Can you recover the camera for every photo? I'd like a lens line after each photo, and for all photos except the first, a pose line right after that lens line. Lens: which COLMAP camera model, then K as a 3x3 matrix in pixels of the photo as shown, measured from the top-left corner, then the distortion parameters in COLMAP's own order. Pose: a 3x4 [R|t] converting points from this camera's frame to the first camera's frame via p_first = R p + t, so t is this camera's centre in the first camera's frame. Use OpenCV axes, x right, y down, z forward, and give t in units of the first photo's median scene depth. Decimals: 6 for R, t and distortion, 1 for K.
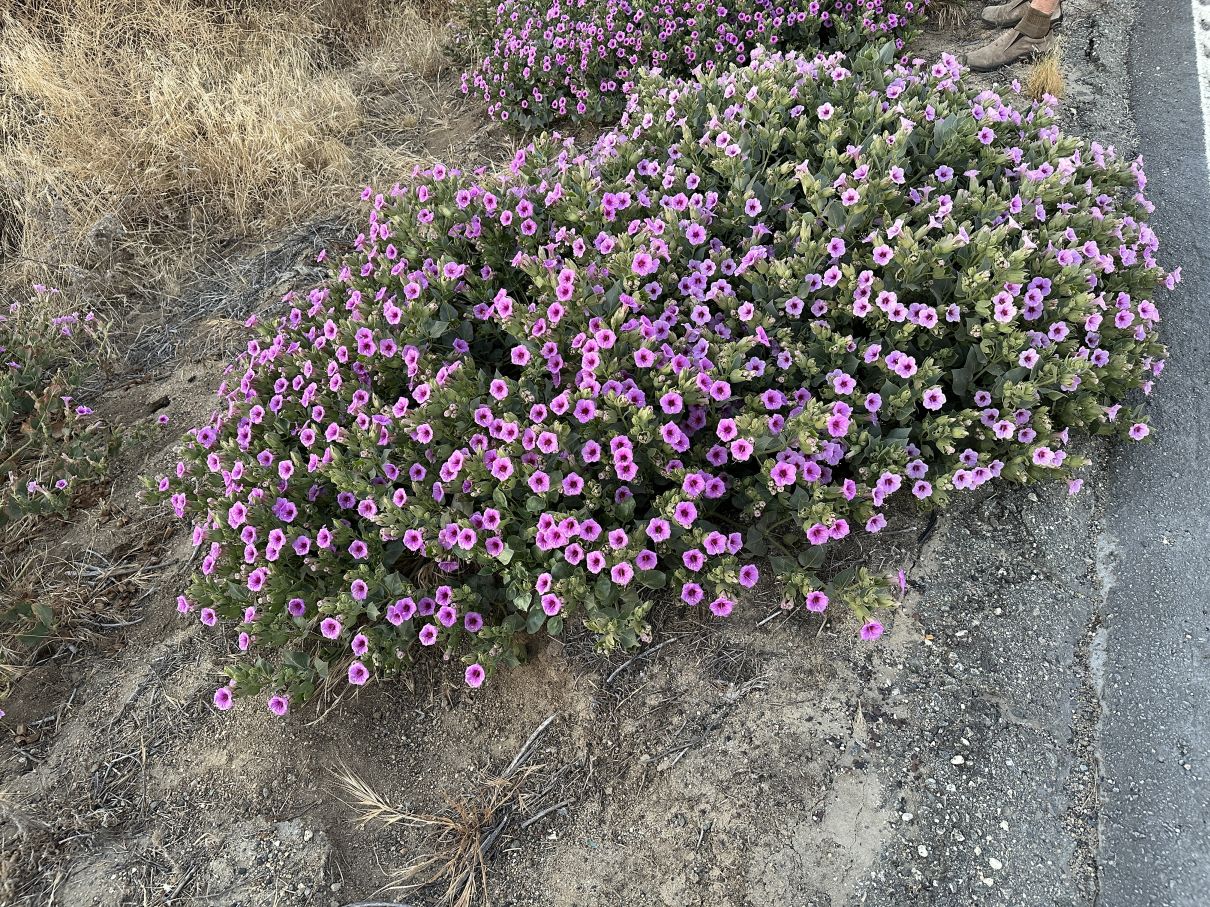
lens RADIAL K [[855.8, 0, 603.6], [0, 855.8, 470.2], [0, 0, 1]] dist [0.142130, -0.255026]
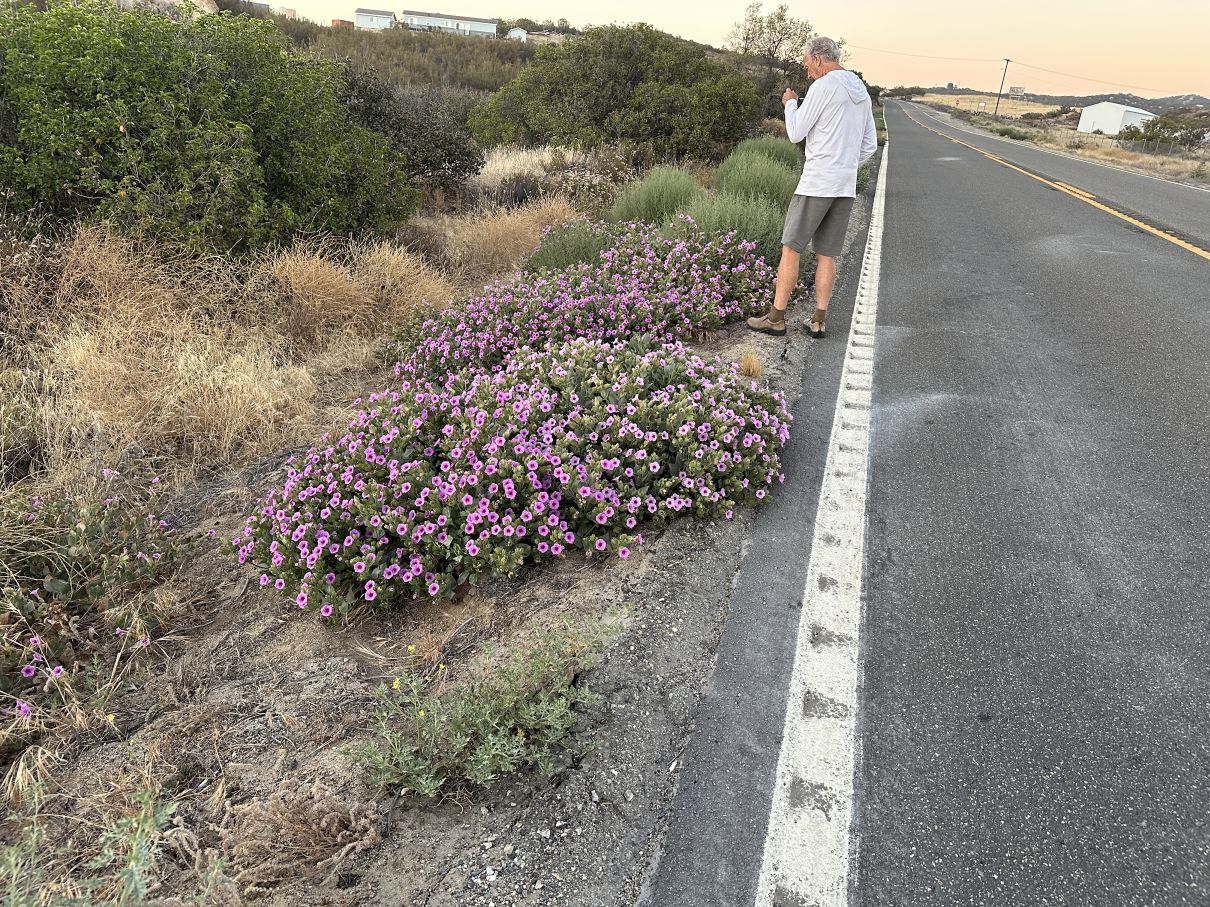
lens RADIAL K [[855.8, 0, 603.6], [0, 855.8, 470.2], [0, 0, 1]] dist [0.142130, -0.255026]
pose [[0.990351, 0.010285, 0.138202, -0.035244], [0.038845, 0.936663, -0.348071, 0.625623], [-0.133028, 0.350081, 0.927225, -0.895746]]
